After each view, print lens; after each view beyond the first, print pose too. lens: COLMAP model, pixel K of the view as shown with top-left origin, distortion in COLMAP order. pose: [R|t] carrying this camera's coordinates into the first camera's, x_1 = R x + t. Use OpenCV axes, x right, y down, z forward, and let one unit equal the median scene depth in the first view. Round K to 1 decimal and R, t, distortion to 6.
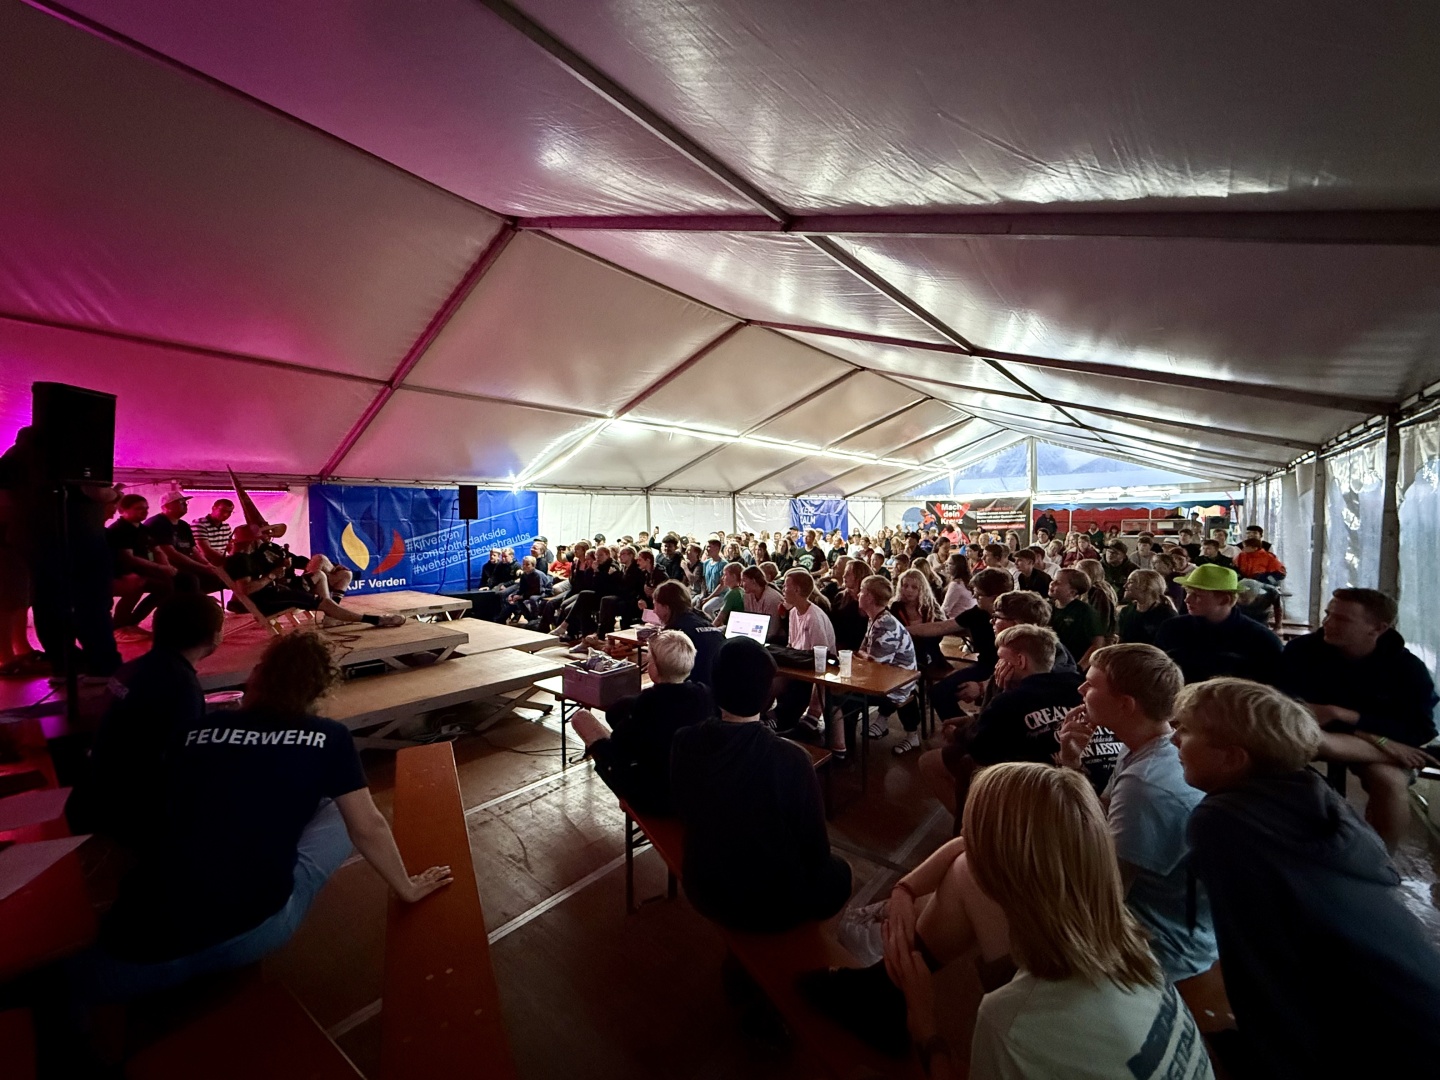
lens RADIAL K [[570.6, 0, 719.4], [0, 570.6, 539.1], [0, 0, 1]] dist [0.000831, 0.000101]
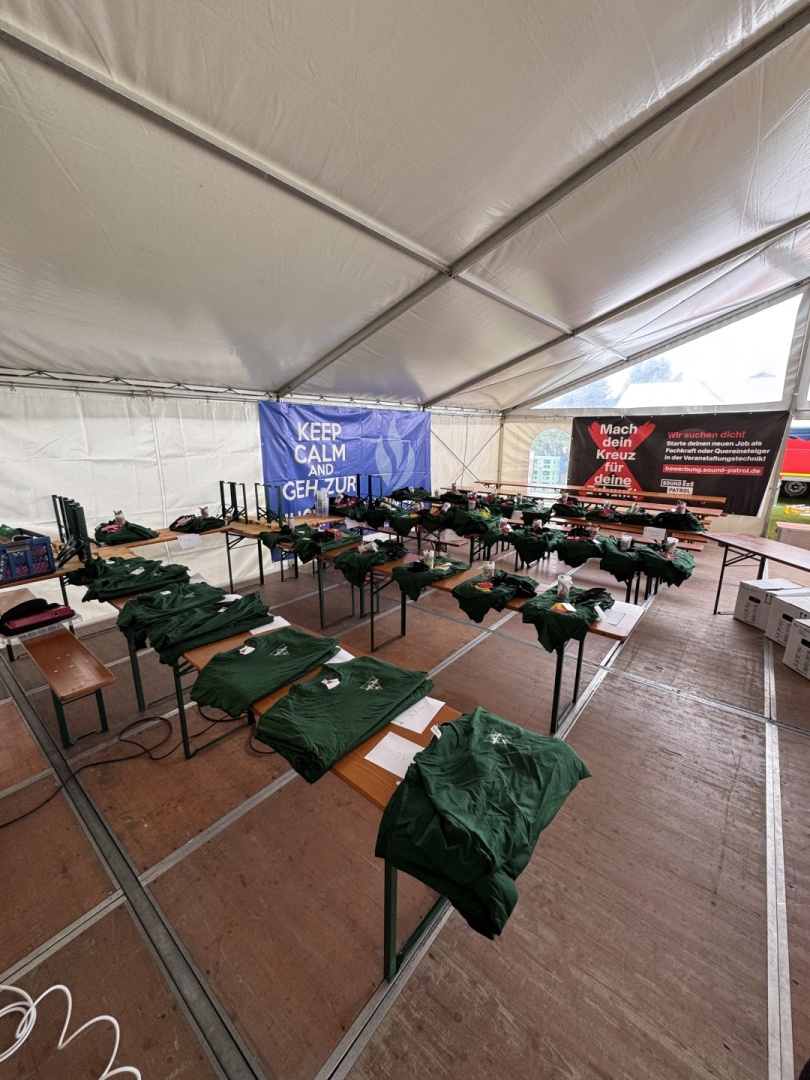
lens RADIAL K [[431.7, 0, 403.8], [0, 431.7, 539.5], [0, 0, 1]] dist [-0.001226, -0.000076]
pose [[0.999582, 0.021346, 0.019518, 0.199480], [-0.024913, 0.978225, 0.206047, -0.035809], [-0.014695, -0.206447, 0.978347, 0.608656]]
